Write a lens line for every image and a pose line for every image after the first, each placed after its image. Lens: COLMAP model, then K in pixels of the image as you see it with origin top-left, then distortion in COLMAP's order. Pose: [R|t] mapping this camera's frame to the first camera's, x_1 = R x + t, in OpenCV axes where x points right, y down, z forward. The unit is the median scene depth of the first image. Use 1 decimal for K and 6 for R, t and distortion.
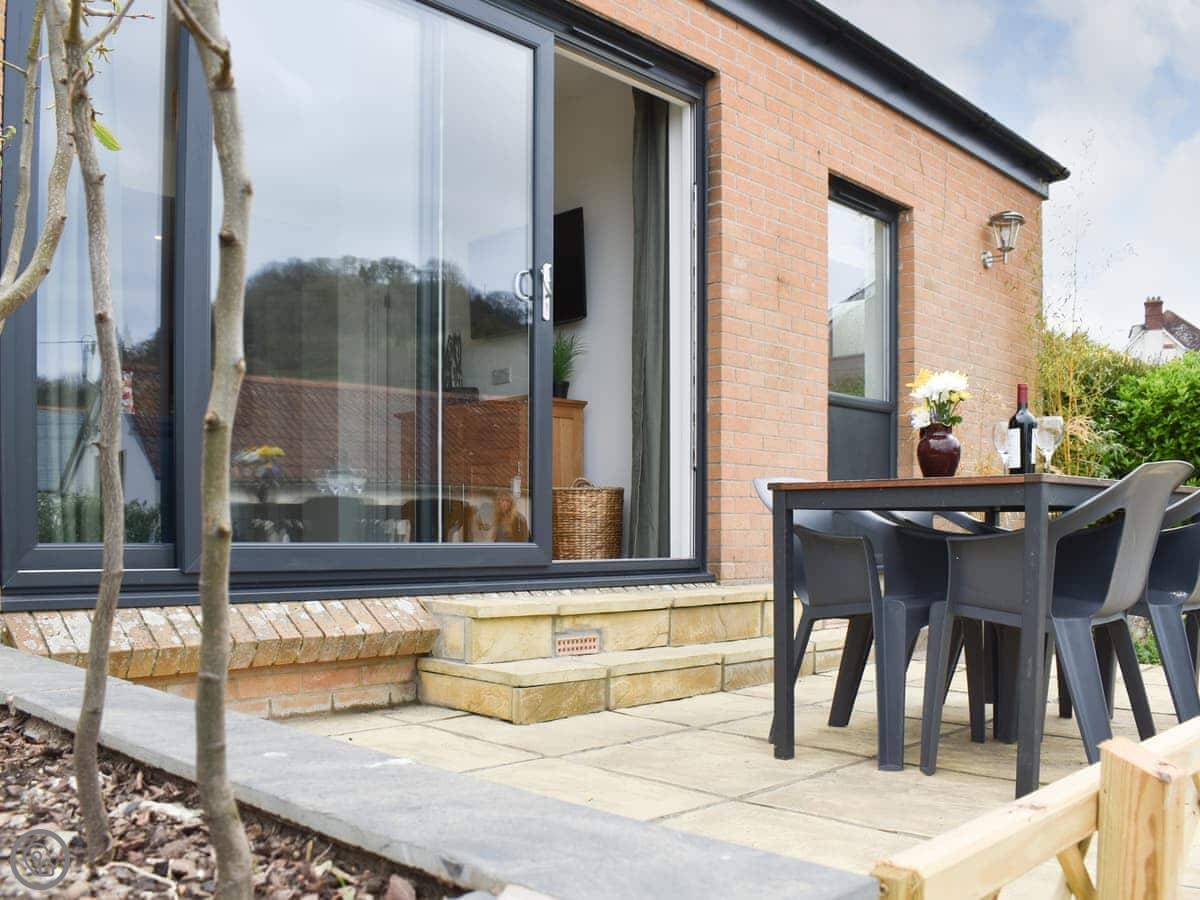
lens RADIAL K [[1043.6, 0, 619.0], [0, 1043.6, 574.6], [0, 0, 1]] dist [-0.074077, 0.005168]
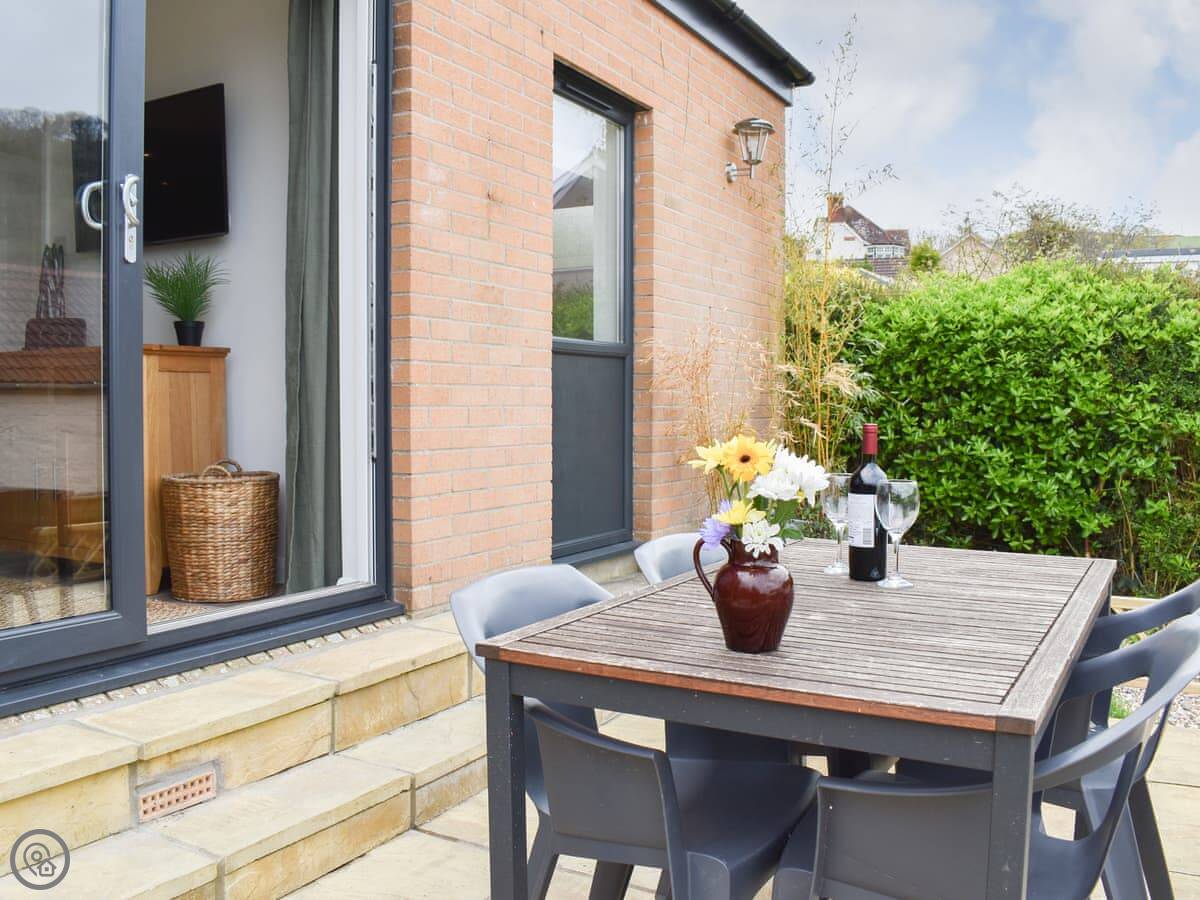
lens RADIAL K [[1049.7, 0, 600.0], [0, 1049.7, 450.0], [0, 0, 1]] dist [-0.100239, 0.000147]
pose [[0.966520, -0.009184, 0.256426, 0.036648], [0.009819, 0.999951, -0.001199, -0.099531], [-0.256402, 0.003677, 0.966563, 0.250879]]
